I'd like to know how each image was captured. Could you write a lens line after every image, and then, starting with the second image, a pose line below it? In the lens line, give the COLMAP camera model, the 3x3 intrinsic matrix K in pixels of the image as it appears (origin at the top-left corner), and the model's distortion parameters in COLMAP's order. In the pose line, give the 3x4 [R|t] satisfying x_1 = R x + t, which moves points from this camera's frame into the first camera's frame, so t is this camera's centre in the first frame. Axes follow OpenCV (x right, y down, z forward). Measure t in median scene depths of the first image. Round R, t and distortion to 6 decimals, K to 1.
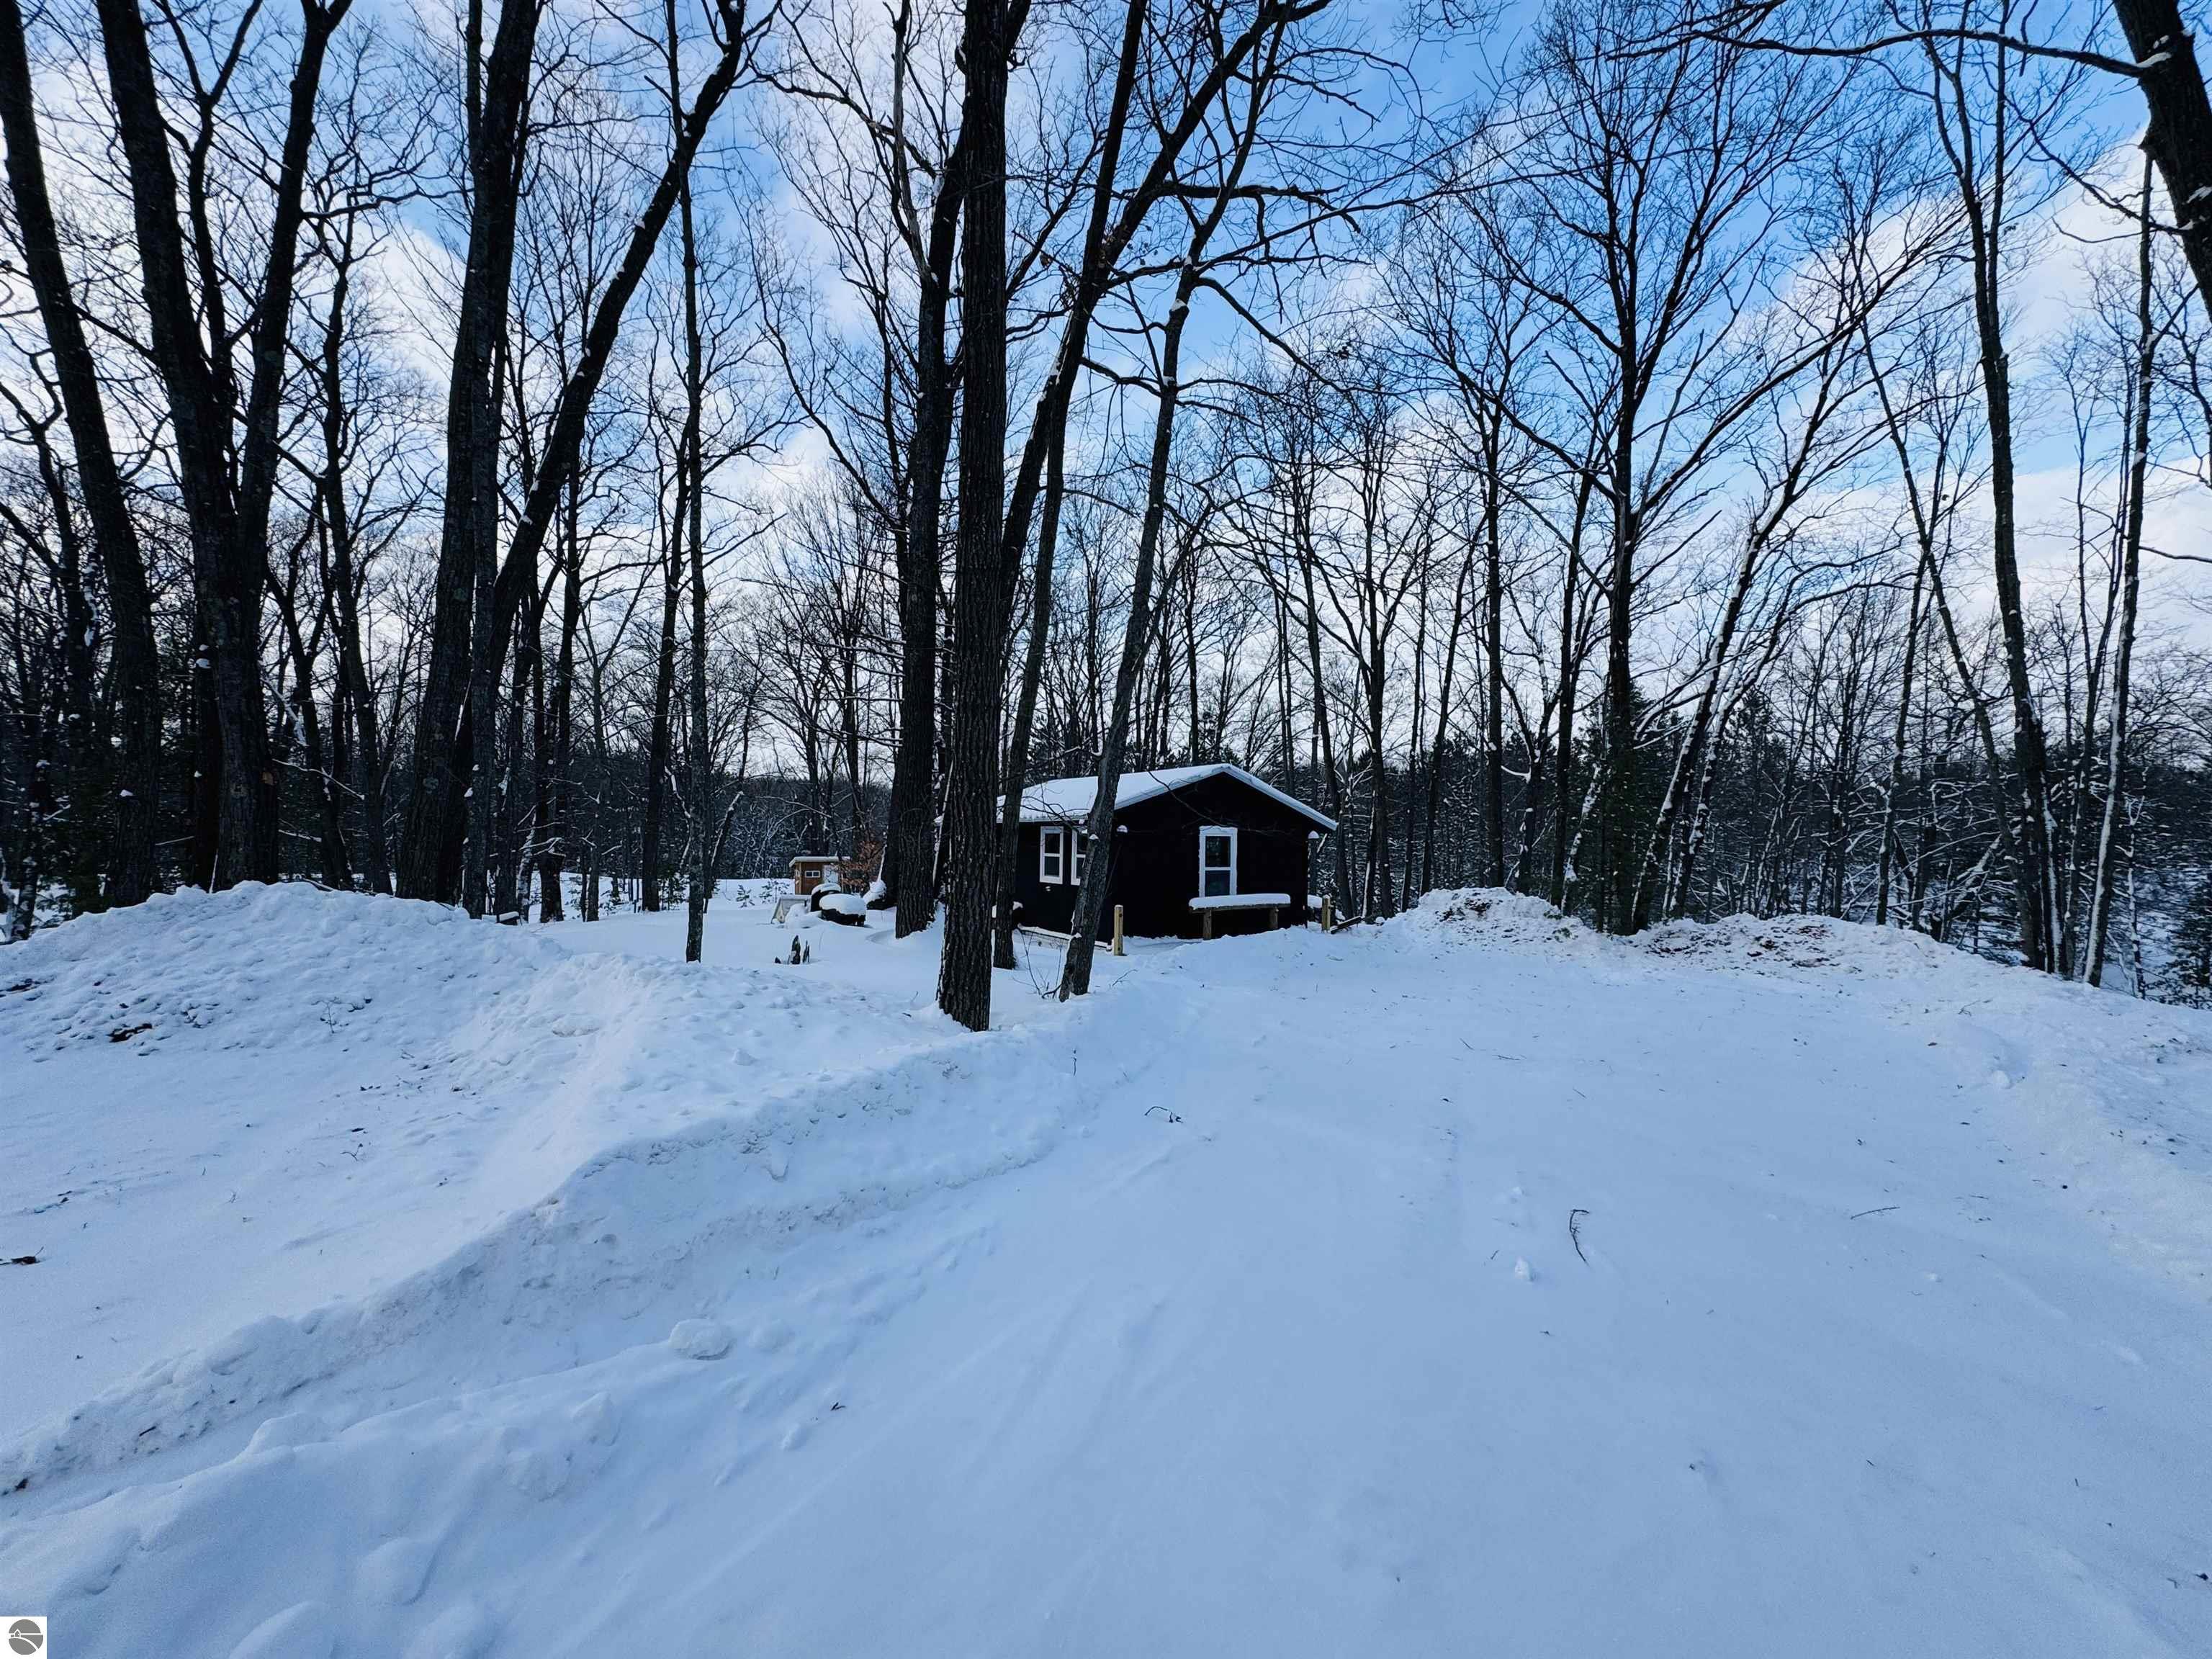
lens RADIAL K [[887.9, 0, 1101.6], [0, 887.9, 842.3], [0, 0, 1]] dist [-0.001293, -0.000075]
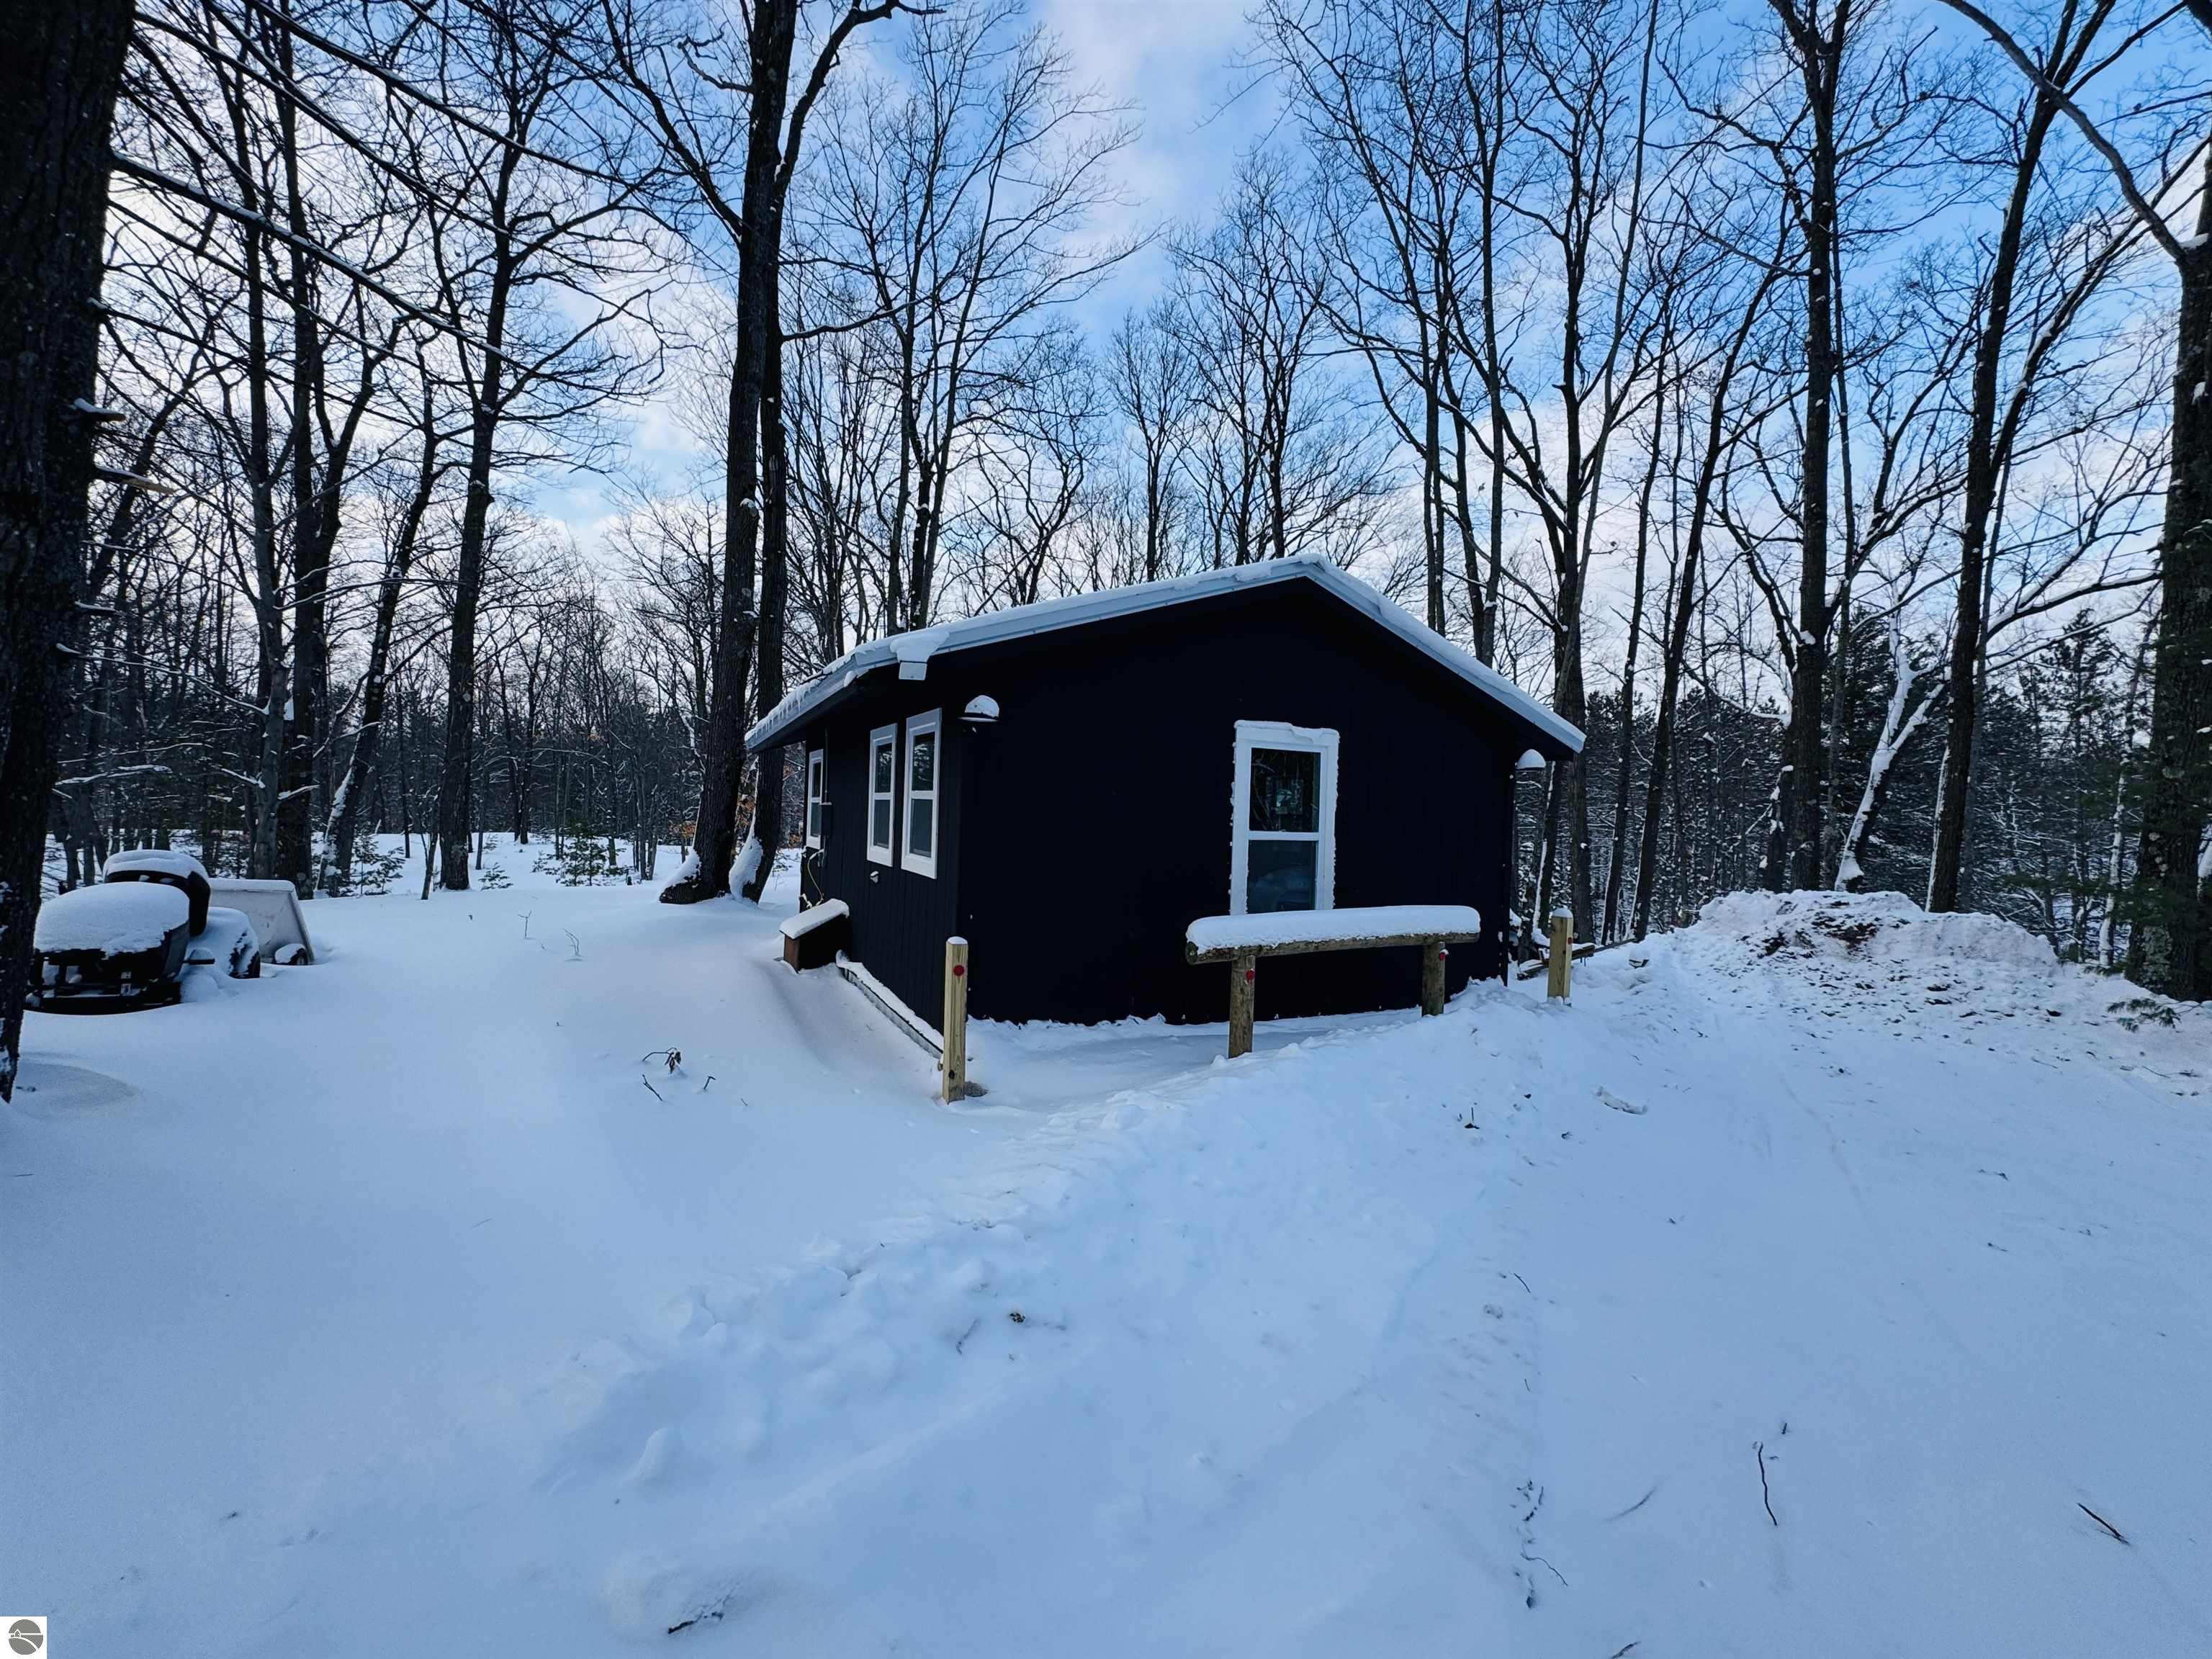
lens RADIAL K [[887.9, 0, 1114.7], [0, 887.9, 819.2], [0, 0, 1]] dist [-0.001293, -0.000075]
pose [[0.994112, 0.017668, -0.106910, 0.099228], [-0.017676, 0.999843, 0.000865, 0.023277], [0.106909, 0.001030, 0.994268, 0.615677]]
